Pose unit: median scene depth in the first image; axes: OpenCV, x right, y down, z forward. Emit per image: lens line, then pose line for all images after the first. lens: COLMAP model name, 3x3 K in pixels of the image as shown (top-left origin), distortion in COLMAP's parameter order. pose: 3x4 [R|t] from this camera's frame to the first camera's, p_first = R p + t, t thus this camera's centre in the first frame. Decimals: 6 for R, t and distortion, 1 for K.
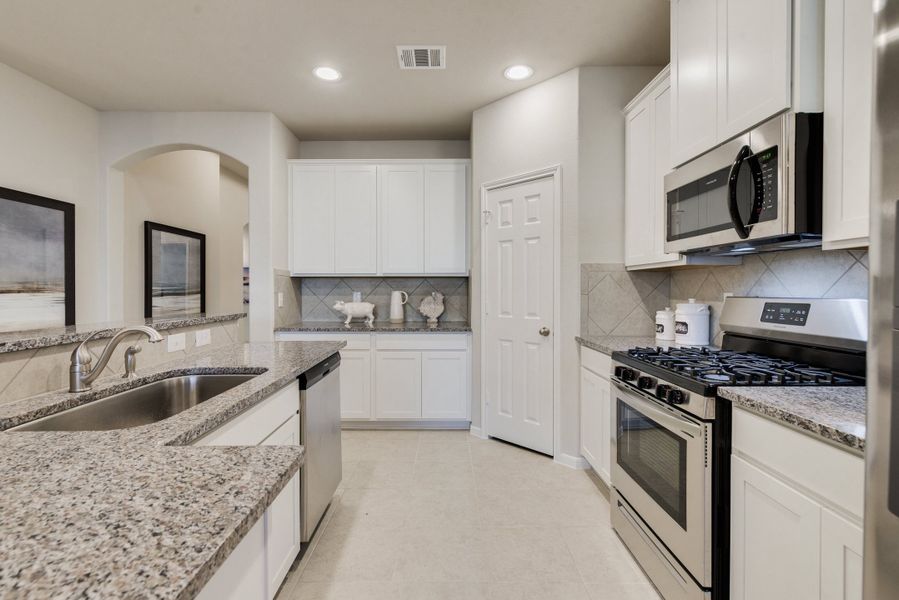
lens RADIAL K [[398.0, 0, 444.4], [0, 398.0, 293.7], [0, 0, 1]] dist [-0.003527, -0.000946]
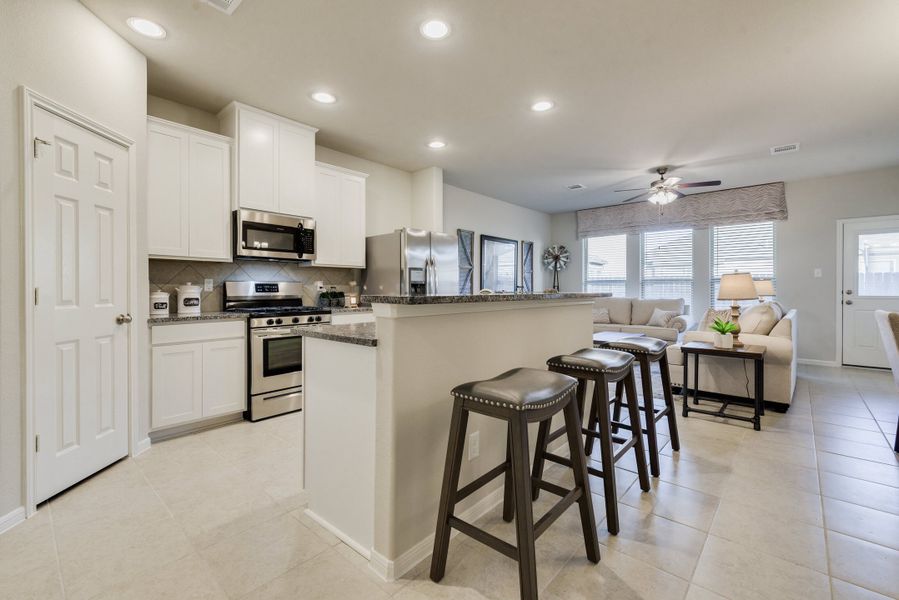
lens RADIAL K [[384.4, 0, 447.5], [0, 384.4, 293.9], [0, 0, 1]] dist [-0.004704, 0.000934]
pose [[-0.747712, -0.005566, 0.664000, -1.026522], [0.009028, 0.999787, 0.018547, 0.036308], [-0.663962, 0.019862, -0.747503, 1.398632]]
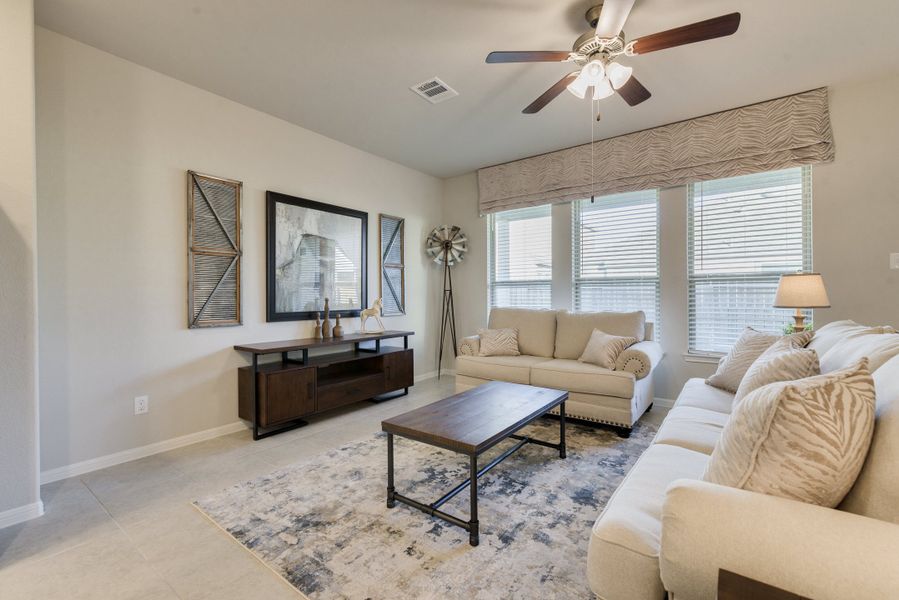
lens RADIAL K [[384.4, 0, 443.6], [0, 384.4, 299.1], [0, 0, 1]] dist [-0.004704, 0.000934]
pose [[-0.802533, -0.001845, 0.596605, -0.745085], [0.013023, 0.999703, 0.020609, 0.042461], [-0.596466, 0.024308, -0.802270, -0.054572]]
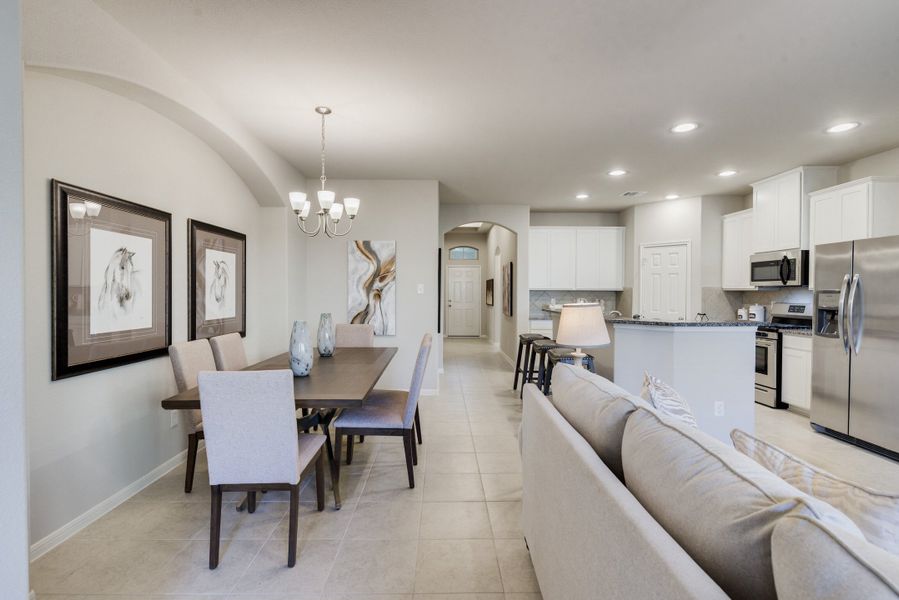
lens RADIAL K [[402.7, 0, 453.6], [0, 402.7, 297.5], [0, 0, 1]] dist [-0.001463, -0.000158]
pose [[0.999802, 0.004718, 0.019306, -1.191344], [-0.004796, 0.999981, 0.003996, -0.024442], [-0.019287, -0.004088, 0.999806, -1.320496]]
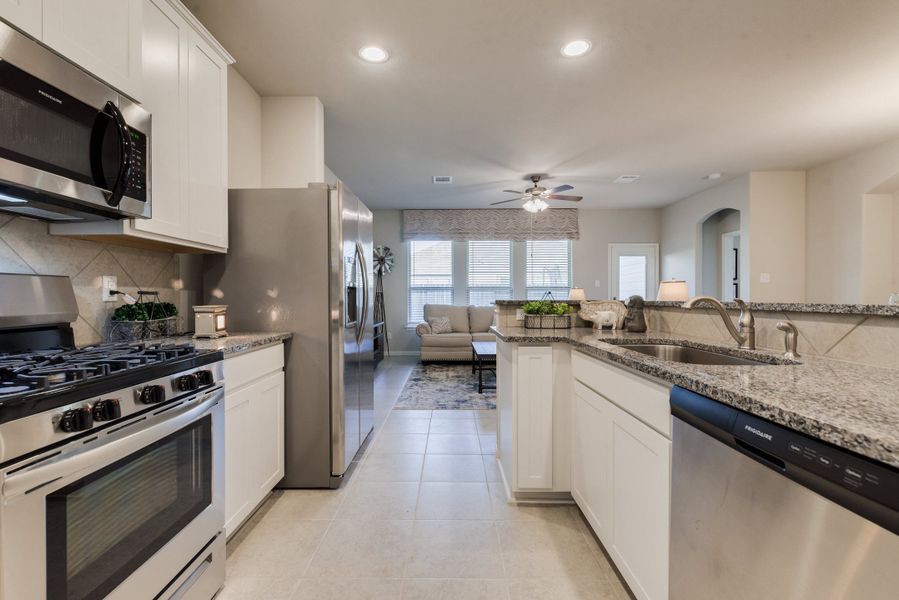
lens RADIAL K [[384.4, 0, 445.6], [0, 384.4, 299.3], [0, 0, 1]] dist [-0.004704, 0.000934]
pose [[-0.999985, 0.003372, 0.004239, 0.001131], [0.003446, 0.999839, 0.017627, 0.036331], [-0.004179, 0.017641, -0.999836, 1.153869]]
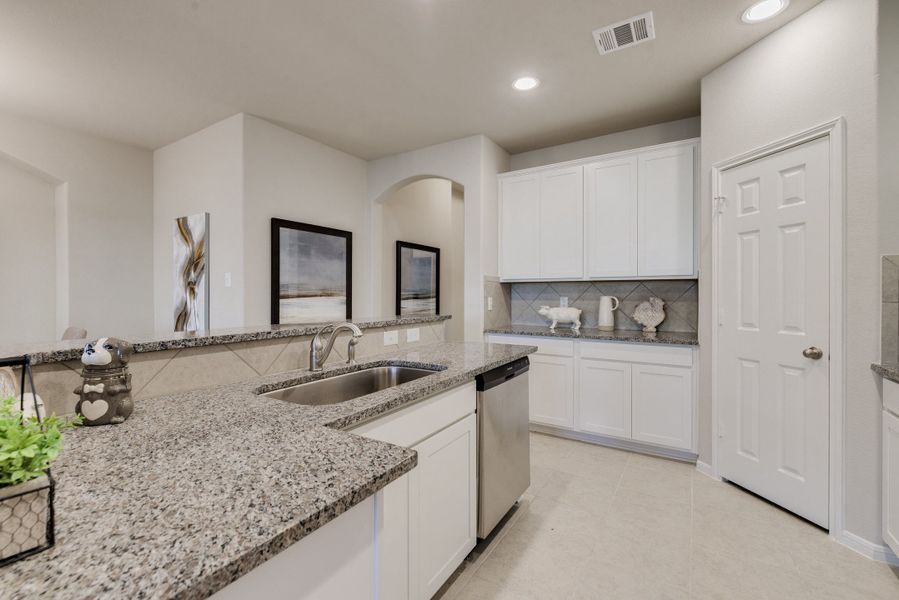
lens RADIAL K [[384.4, 0, 447.9], [0, 384.4, 295.2], [0, 0, 1]] dist [-0.004704, 0.000934]
pose [[0.846699, 0.002167, -0.532069, 0.073747], [-0.006335, 0.999962, -0.006009, -0.001322], [0.532035, 0.008459, 0.846680, 0.071873]]
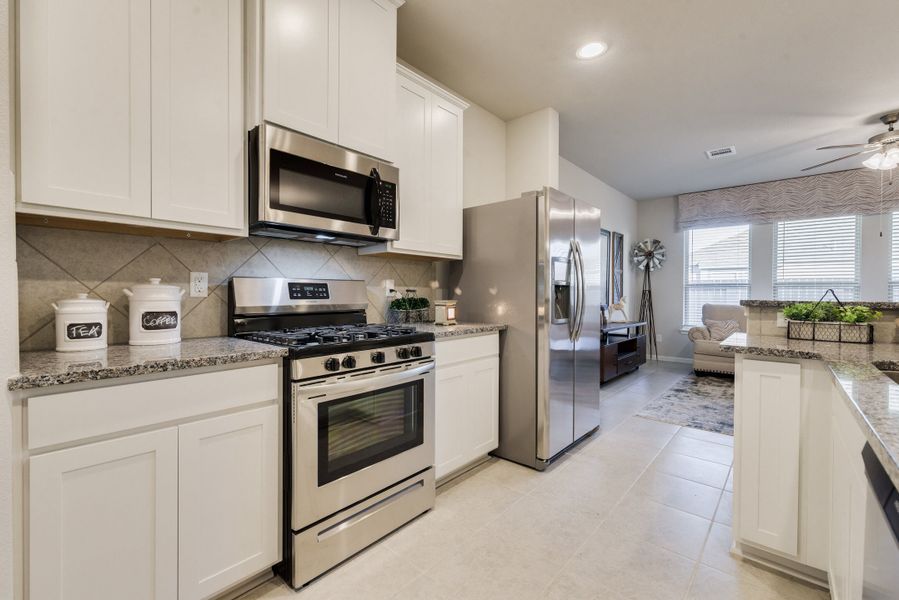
lens RADIAL K [[384.4, 0, 450.2], [0, 384.4, 299.1], [0, 0, 1]] dist [-0.004704, 0.000934]
pose [[-0.755113, -0.010871, 0.655505, -0.203677], [0.003554, 0.999780, 0.020675, 0.036108], [-0.655585, 0.017942, -0.754908, 1.143644]]
